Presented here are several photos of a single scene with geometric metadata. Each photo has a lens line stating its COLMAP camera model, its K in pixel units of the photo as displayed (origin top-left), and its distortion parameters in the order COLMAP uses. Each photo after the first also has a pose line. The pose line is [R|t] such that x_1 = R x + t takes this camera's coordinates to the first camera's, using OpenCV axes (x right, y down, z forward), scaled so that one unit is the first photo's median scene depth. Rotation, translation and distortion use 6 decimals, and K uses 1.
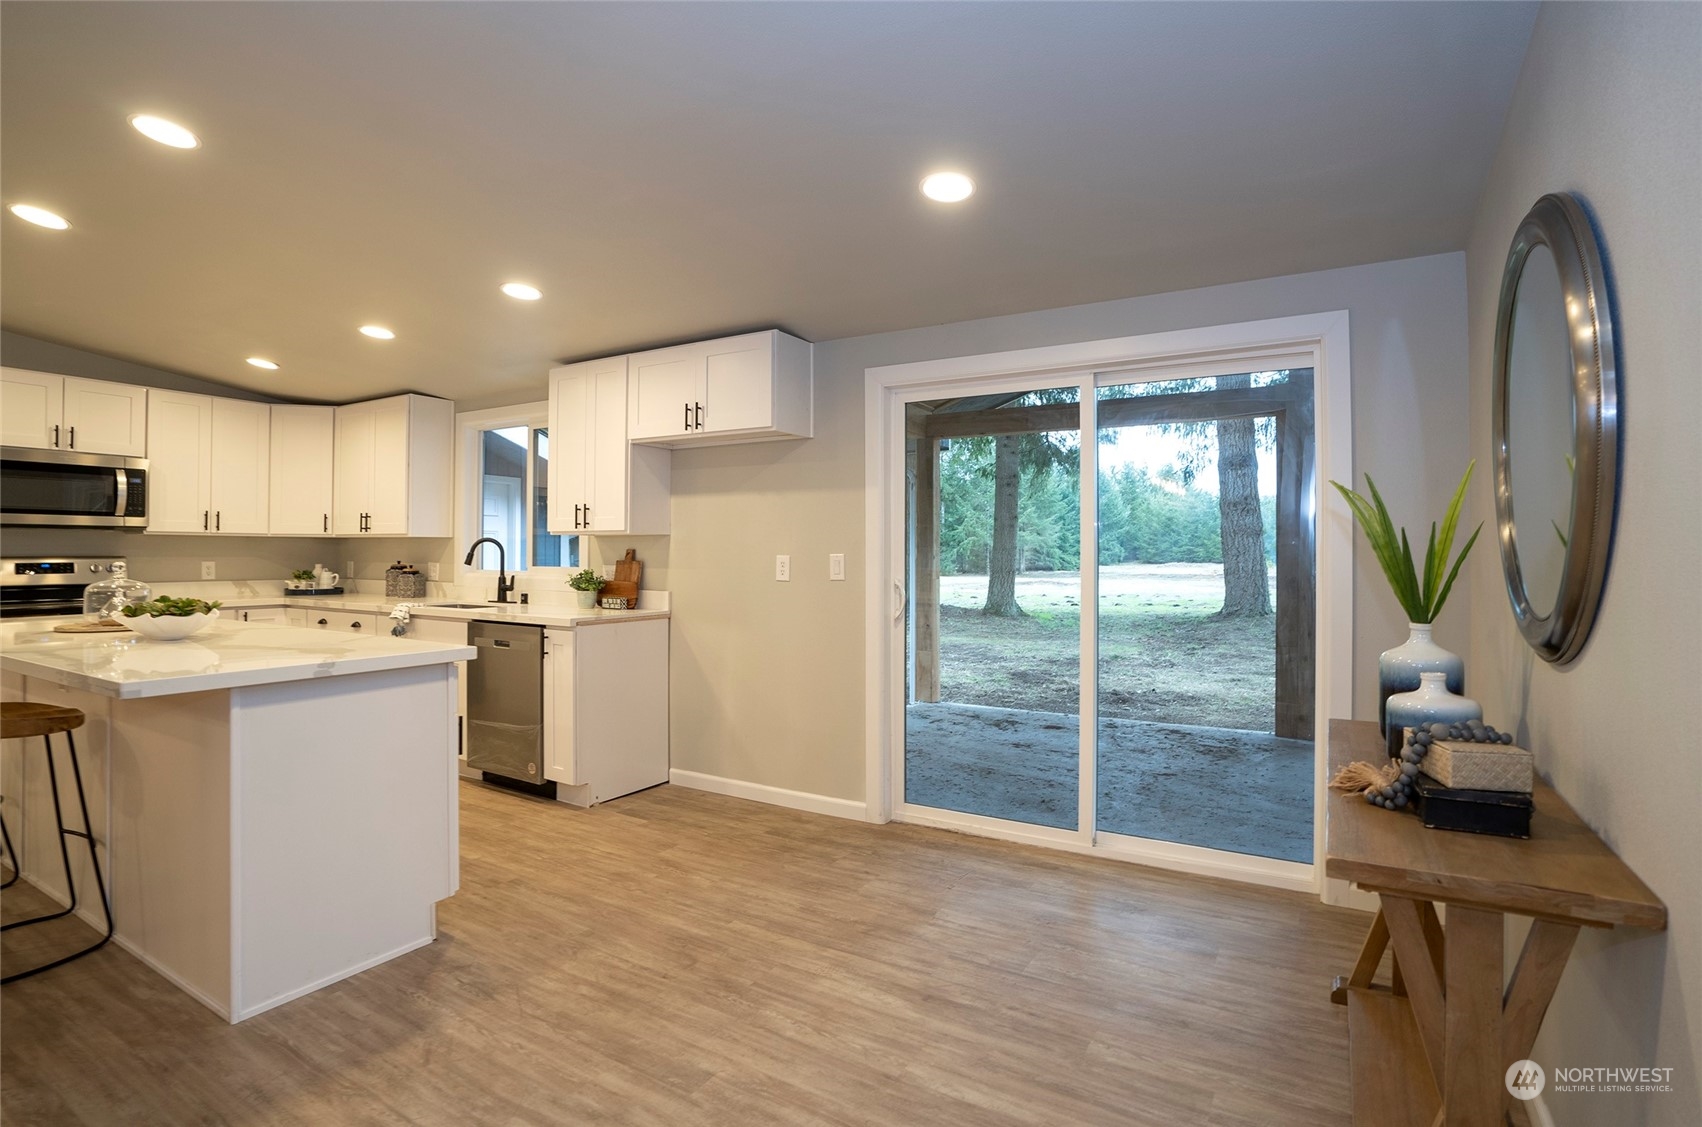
lens RADIAL K [[818.4, 0, 868.6], [0, 818.4, 545.1], [0, 0, 1]] dist [-0.068752, 0.028225]
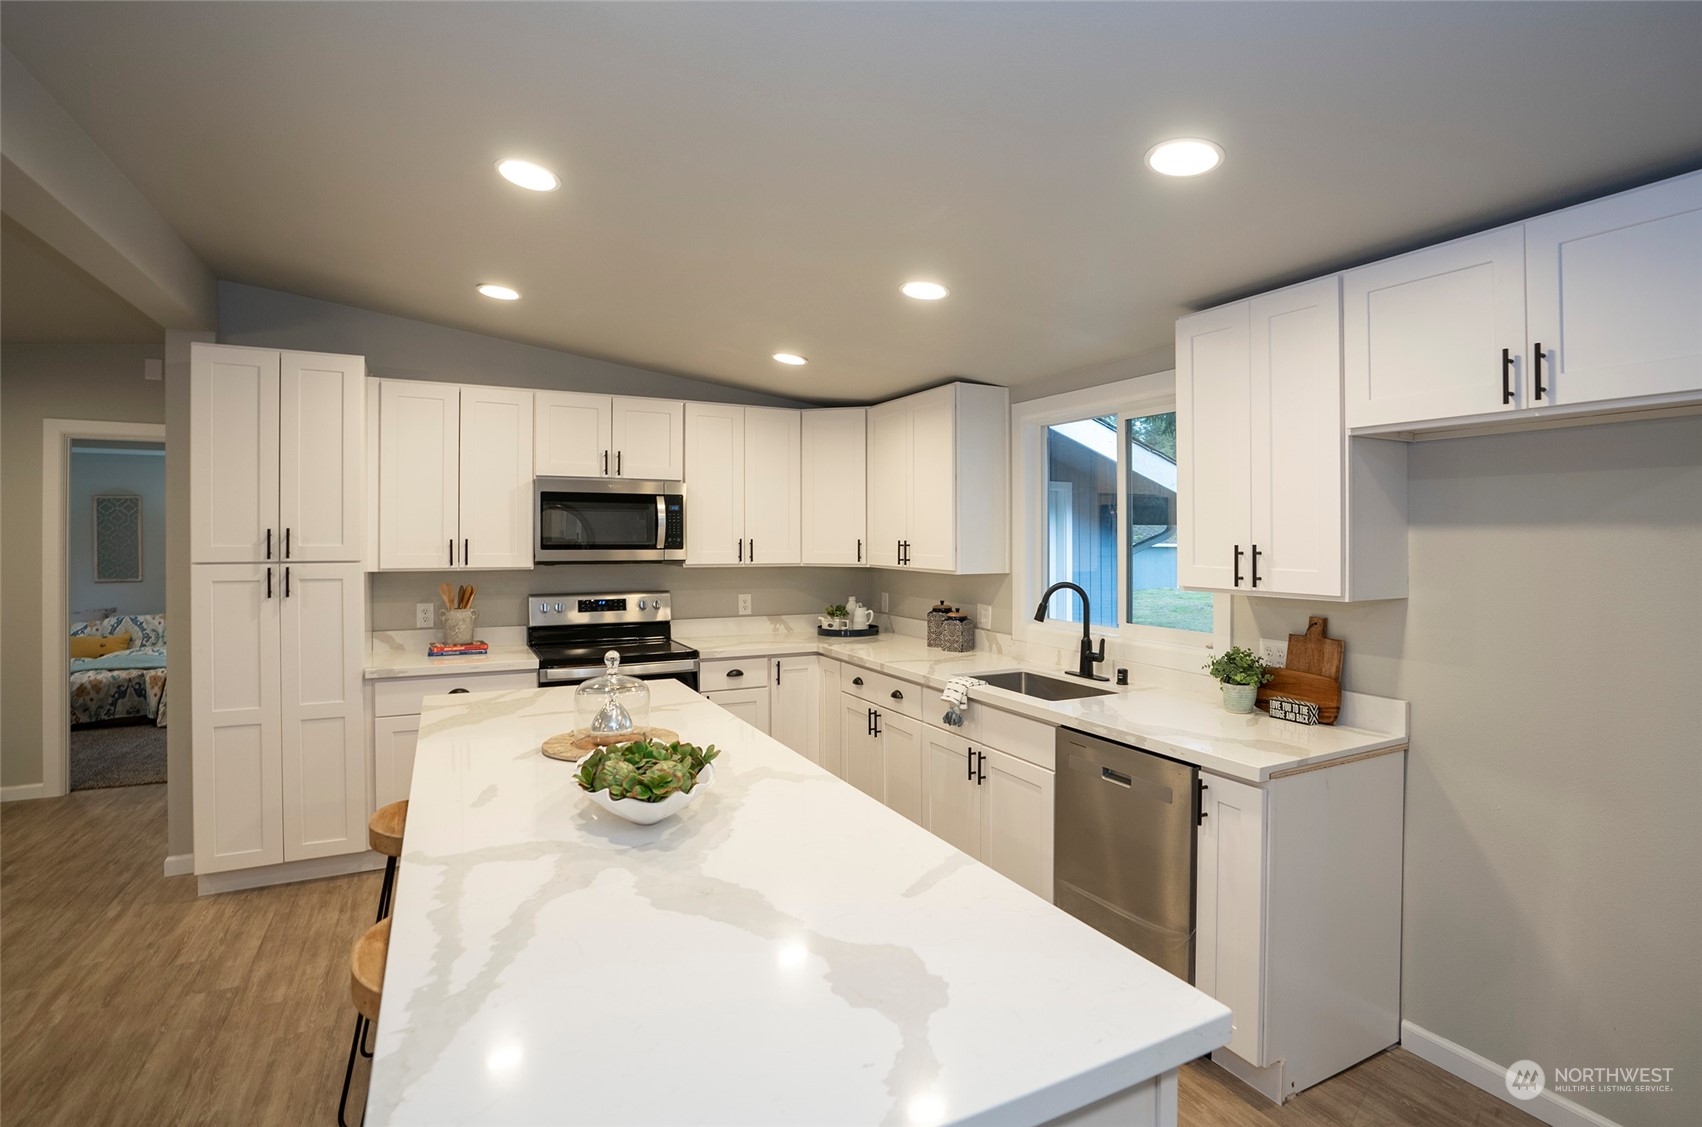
lens RADIAL K [[847.8, 0, 909.7], [0, 847.8, 539.0], [0, 0, 1]] dist [-0.077060, 0.028233]
pose [[0.862398, -0.000153, -0.506231, -0.231300], [0.004224, 0.999967, 0.006894, -0.053086], [0.506213, -0.008084, 0.862370, 0.325019]]
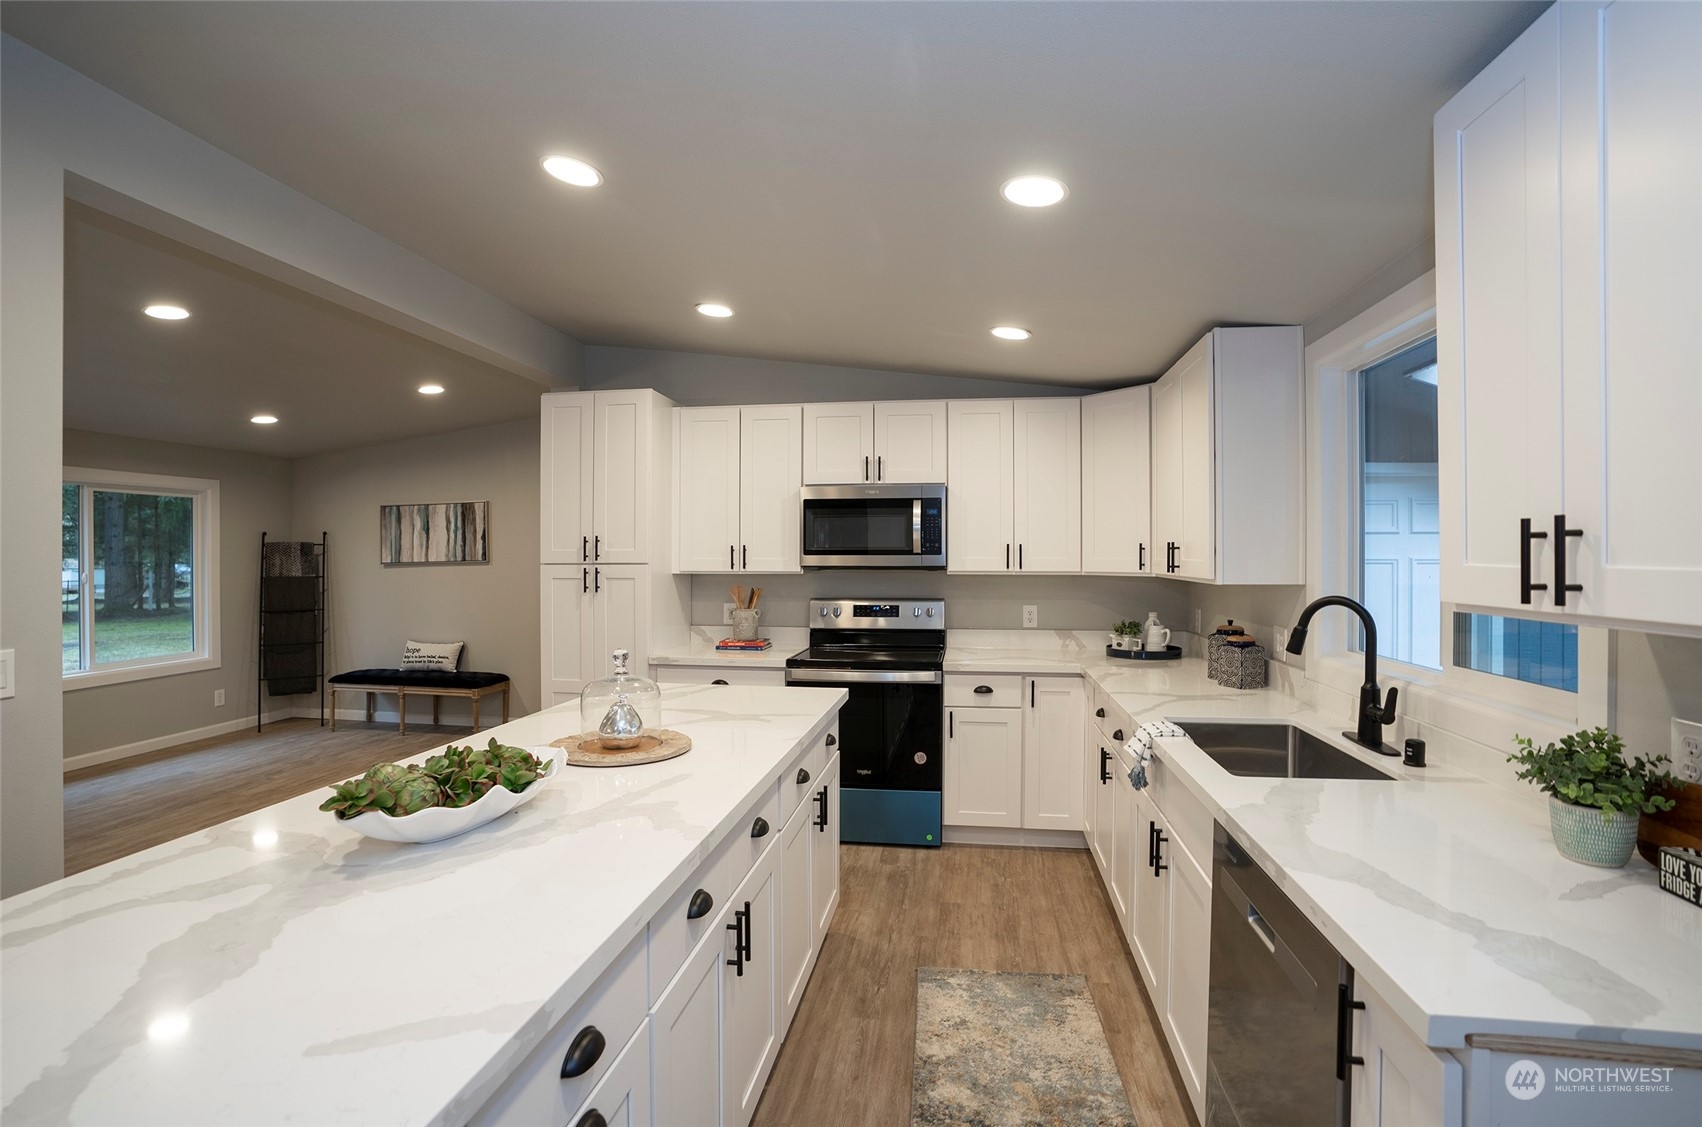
lens RADIAL K [[787.2, 0, 859.9], [0, 787.2, 558.6], [0, 0, 1]] dist [-0.065752, 0.025227]
pose [[0.379890, -0.001965, -0.925030, -0.182388], [0.008980, 0.999958, 0.001563, -0.034215], [0.924988, -0.008900, 0.379892, 0.613164]]
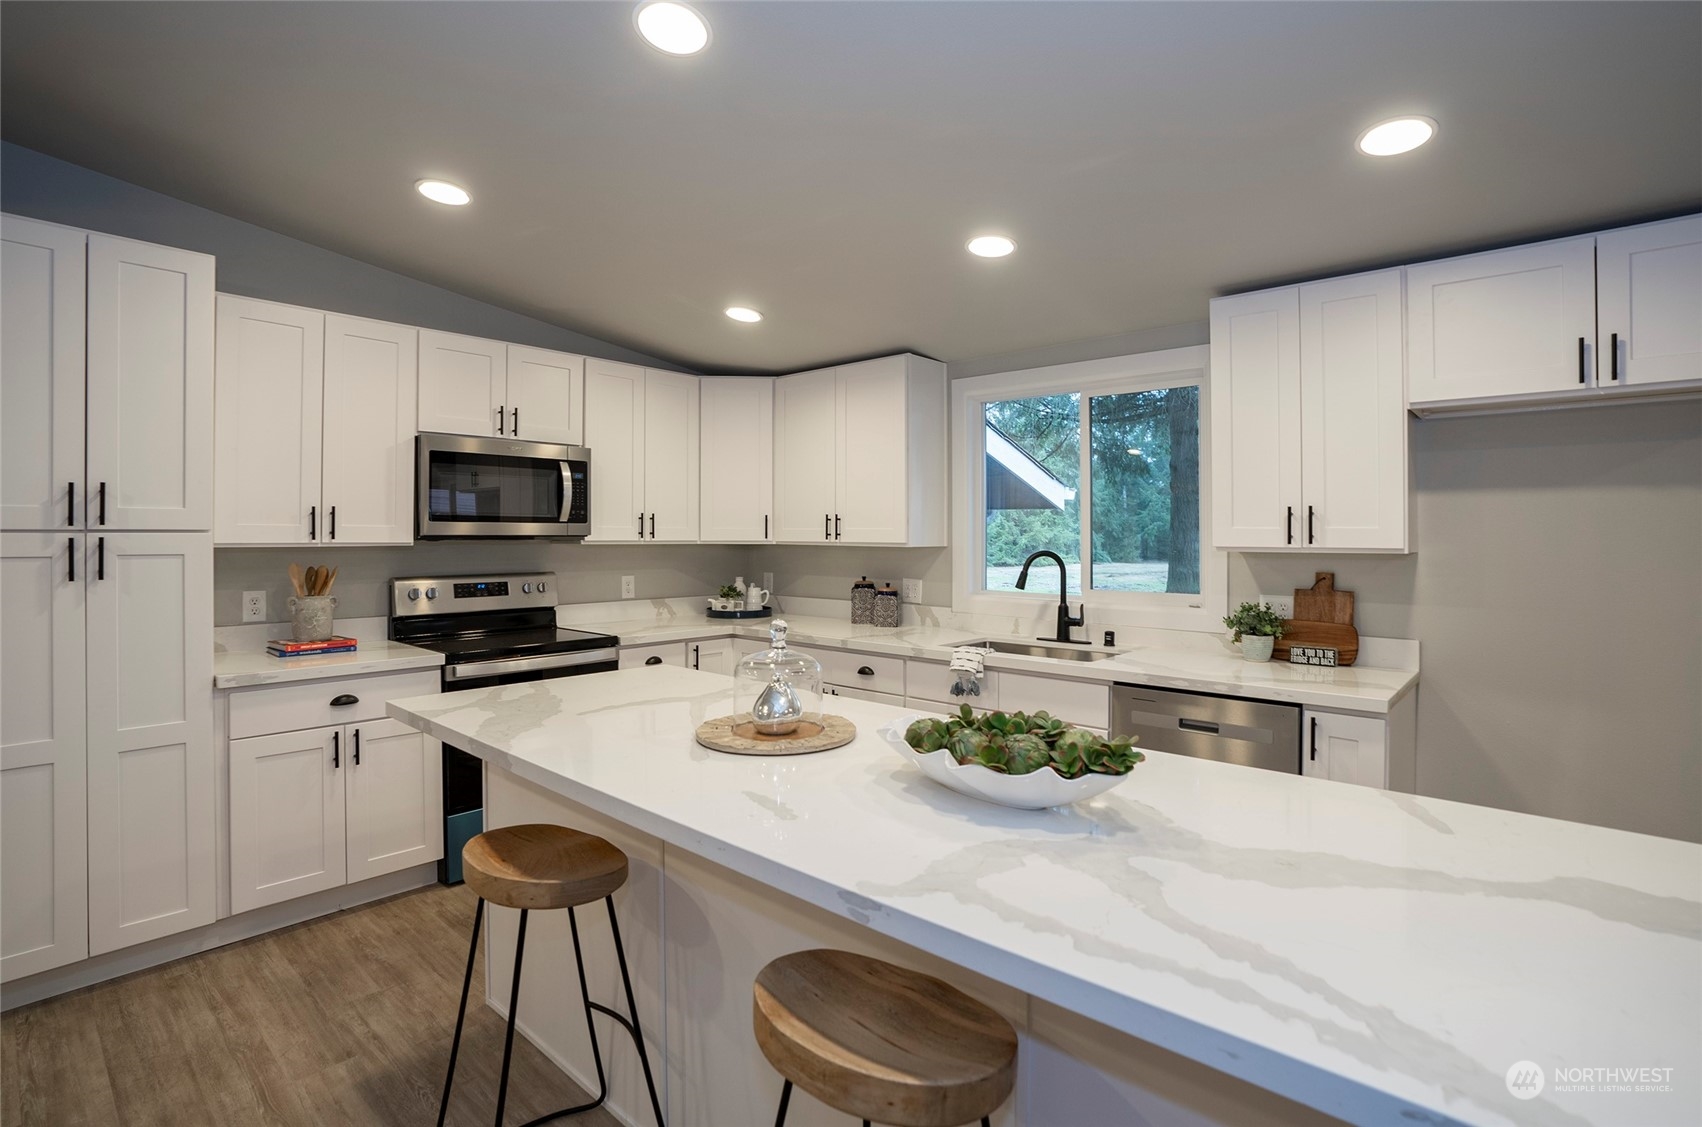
lens RADIAL K [[809.1, 0, 865.5], [0, 809.1, 535.0], [0, 0, 1]] dist [-0.066011, 0.023235]
pose [[0.981679, -0.001008, -0.190538, -0.509683], [0.002322, 0.999975, 0.006675, -0.029123], [0.190527, -0.006995, 0.981657, 0.284442]]
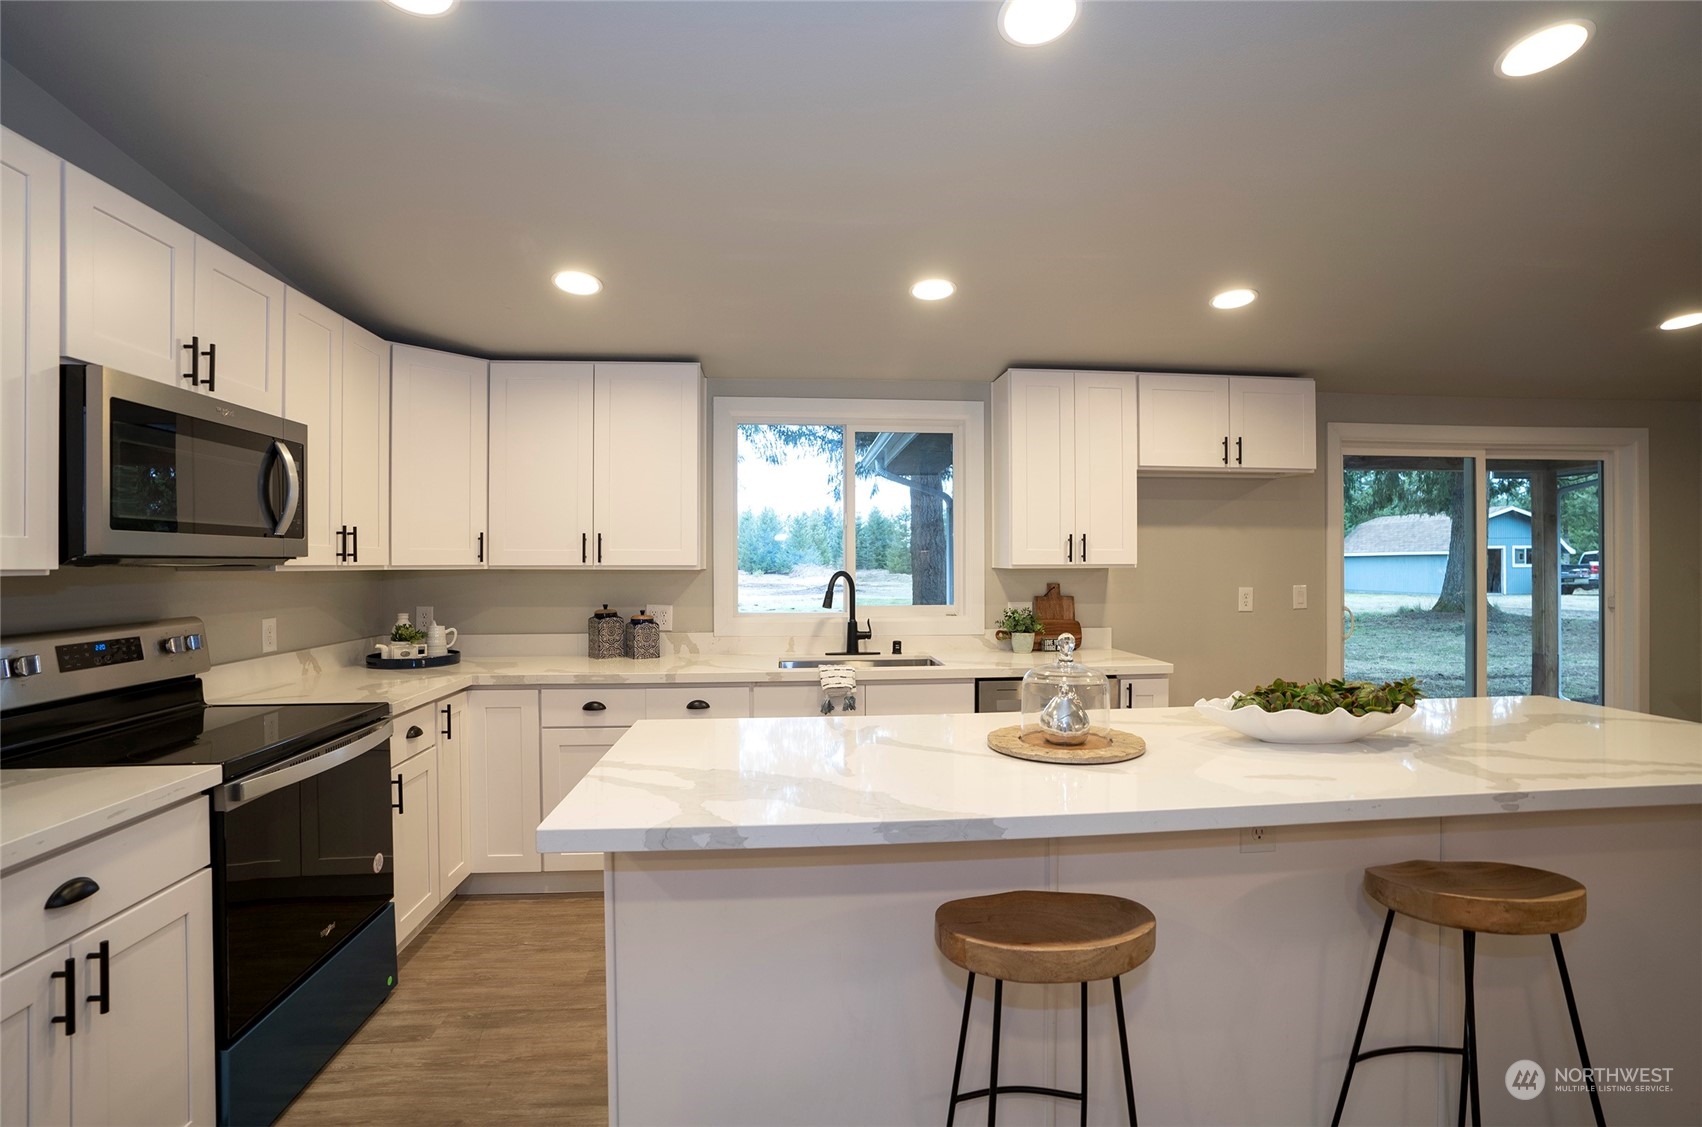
lens RADIAL K [[794.4, 0, 835.7], [0, 794.4, 558.5], [0, 0, 1]] dist [-0.056009, 0.025434]
pose [[0.823267, -0.003170, 0.567646, -0.936694], [0.002031, 0.999994, 0.002638, -0.023922], [-0.567651, -0.001019, 0.823268, 0.398244]]
